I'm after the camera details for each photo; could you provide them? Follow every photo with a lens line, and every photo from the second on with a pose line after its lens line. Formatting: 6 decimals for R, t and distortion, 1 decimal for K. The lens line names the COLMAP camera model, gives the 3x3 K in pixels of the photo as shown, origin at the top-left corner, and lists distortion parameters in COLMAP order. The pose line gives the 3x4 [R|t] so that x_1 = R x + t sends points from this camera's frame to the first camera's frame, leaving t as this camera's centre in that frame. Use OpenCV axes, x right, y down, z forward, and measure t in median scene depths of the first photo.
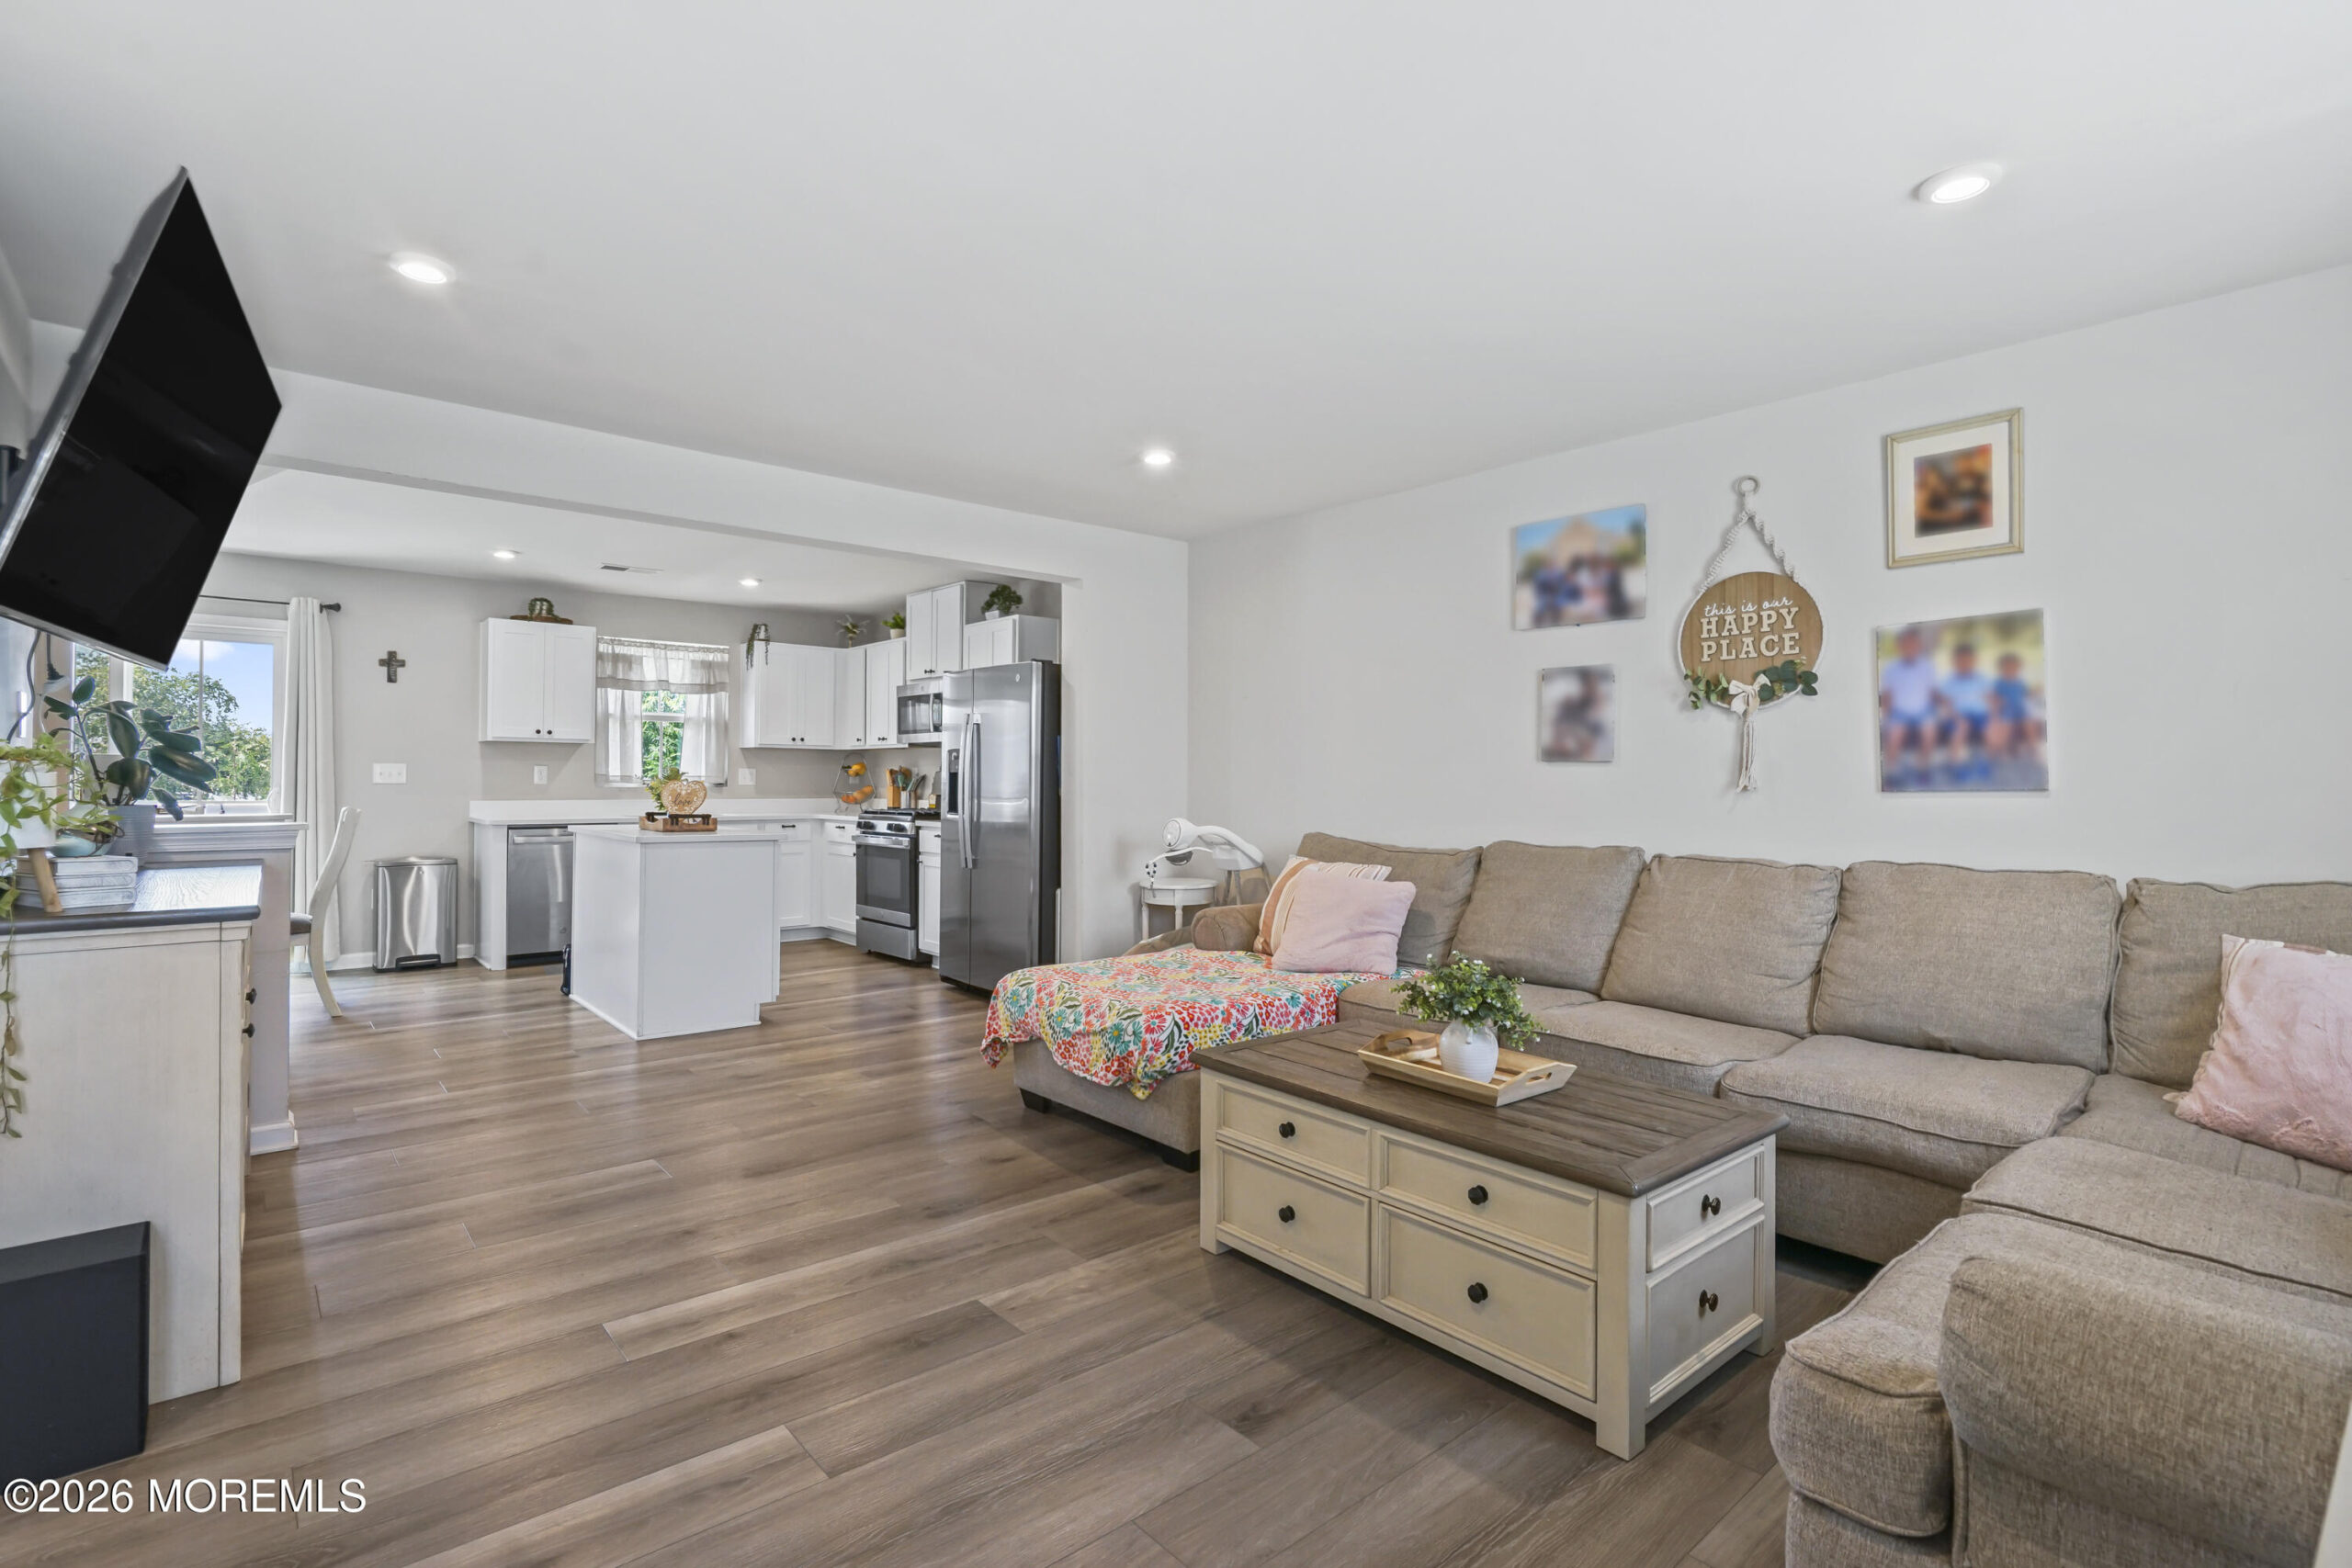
lens RADIAL K [[1090.5, 0, 1149.1], [0, 1090.5, 769.6], [0, 0, 1]] dist [-0.000766, -0.000029]
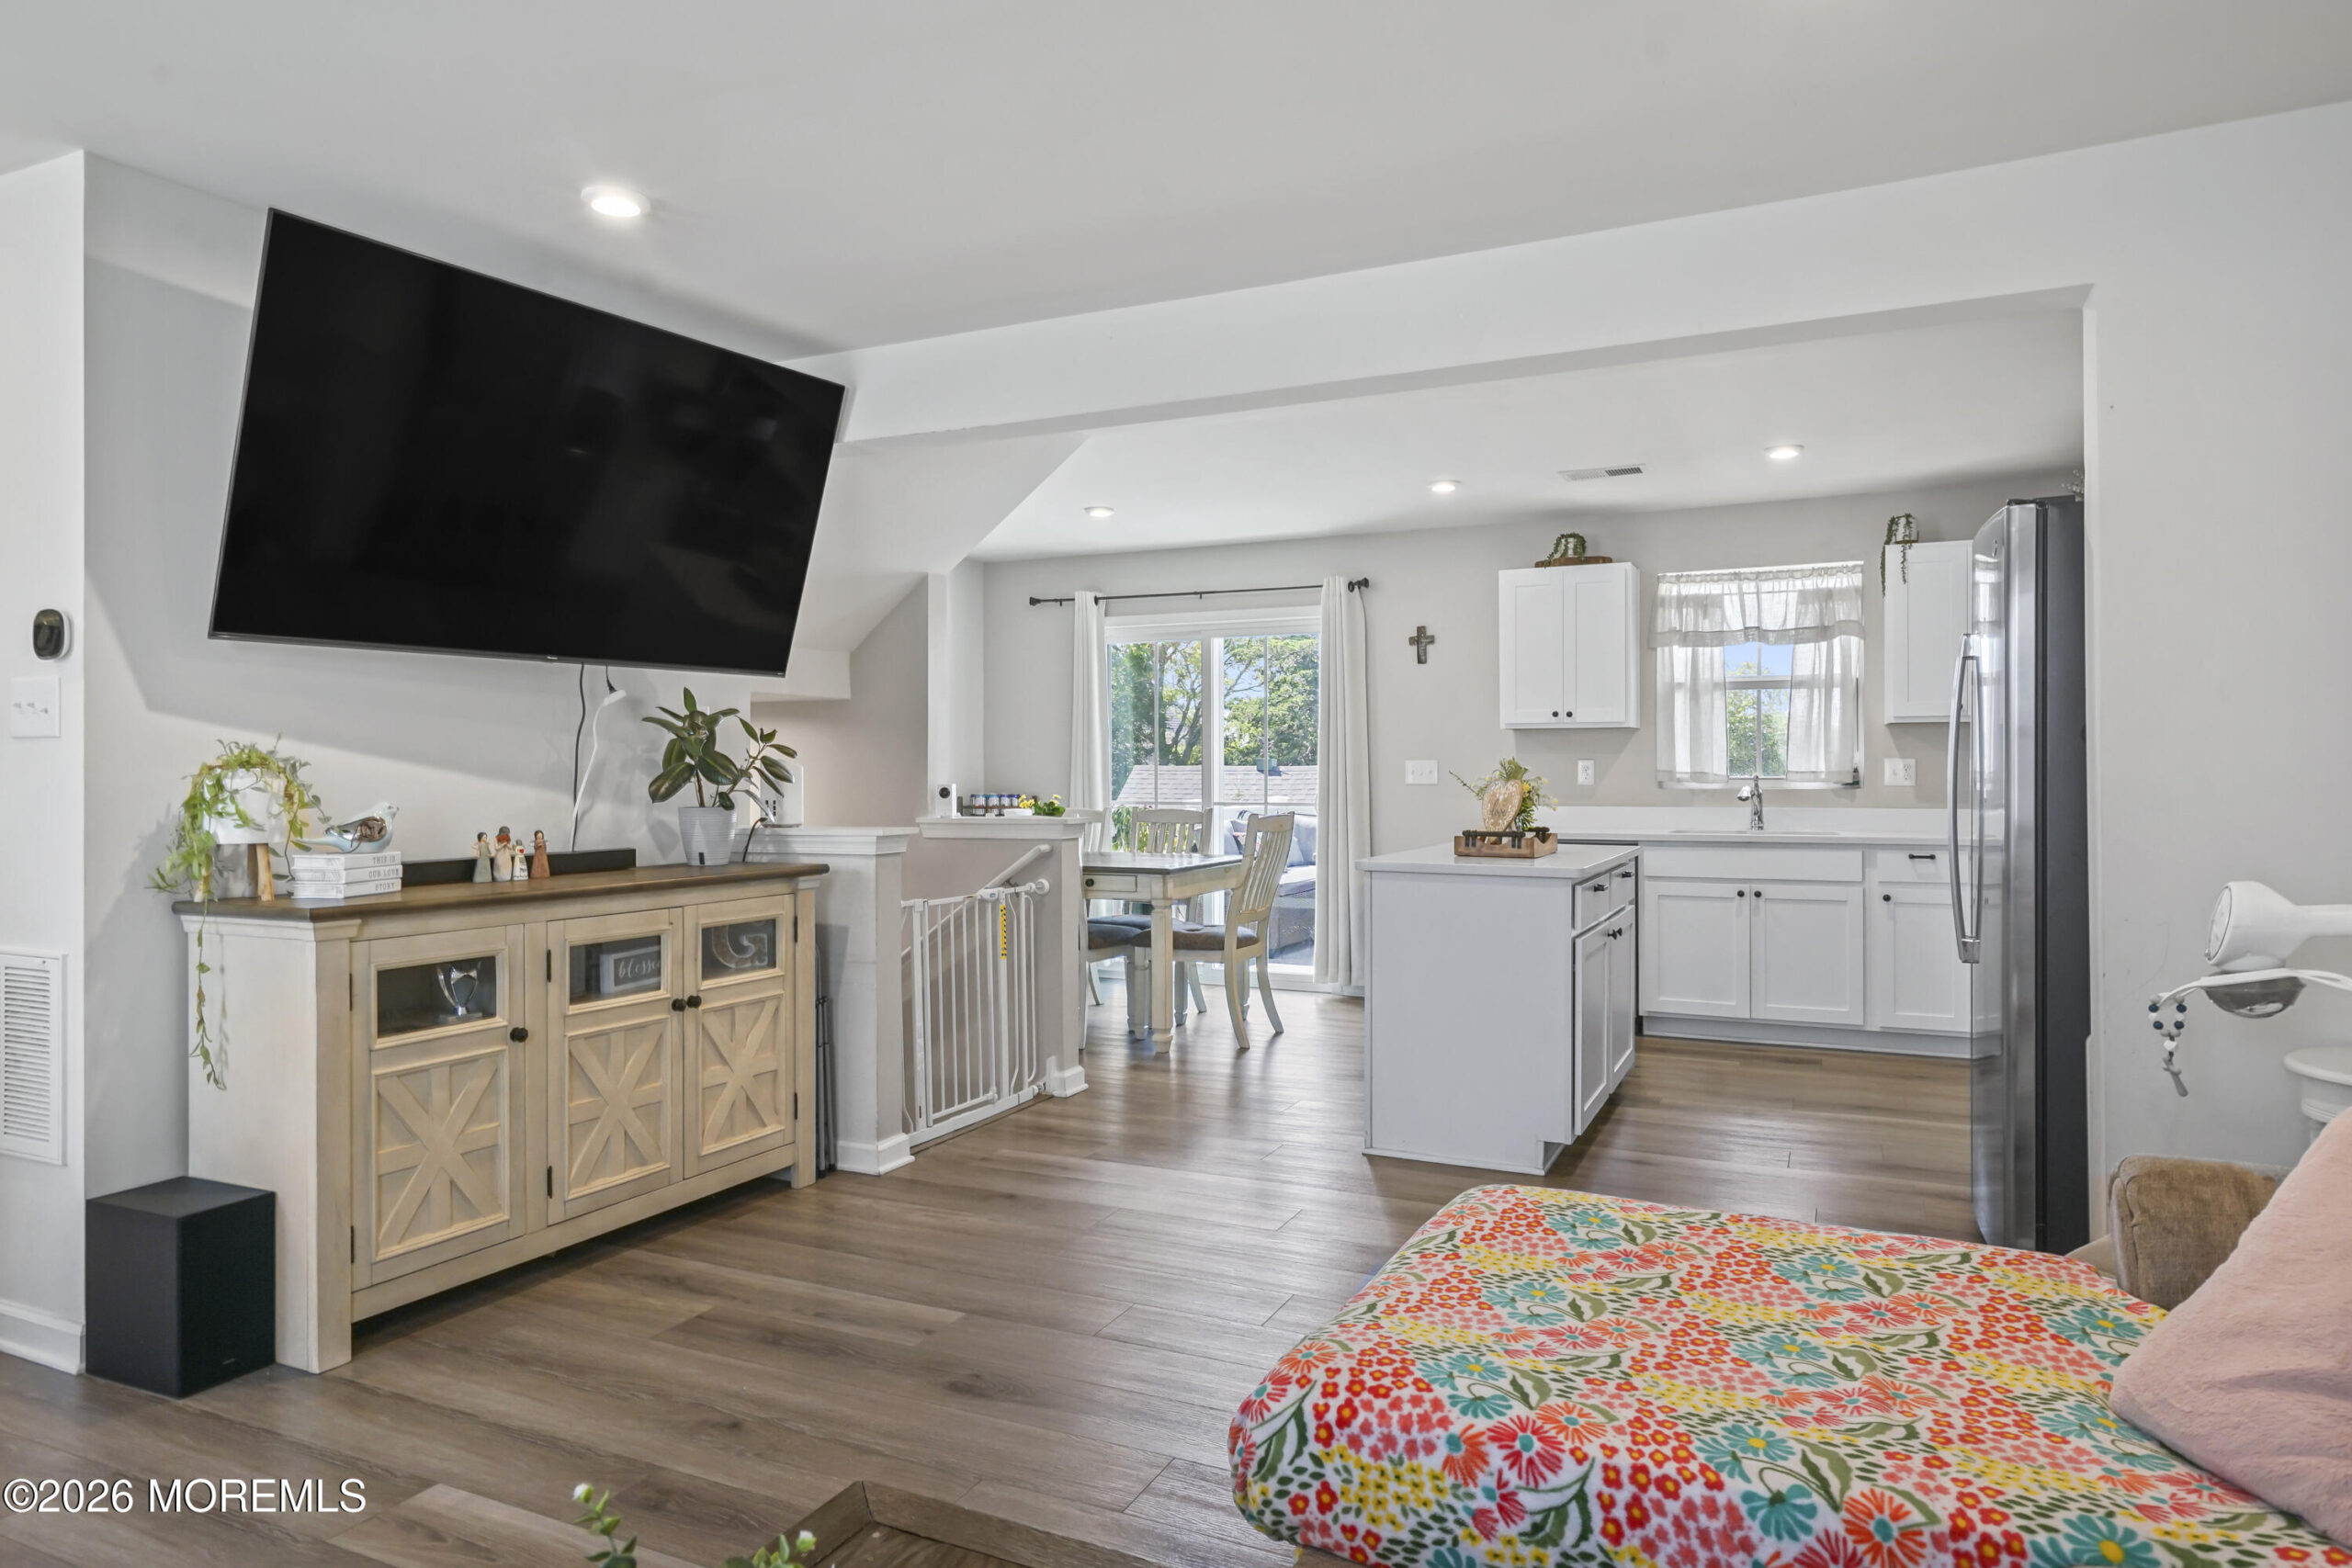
lens RADIAL K [[1432.1, 0, 1170.8], [0, 1432.1, 768.7], [0, 0, 1]] dist [0.014026, 0.001004]
pose [[0.411198, -0.010164, -0.911489, 0.229133], [0.014235, 0.999888, -0.004729, 0.003354], [0.911435, -0.011030, 0.411296, 0.367303]]
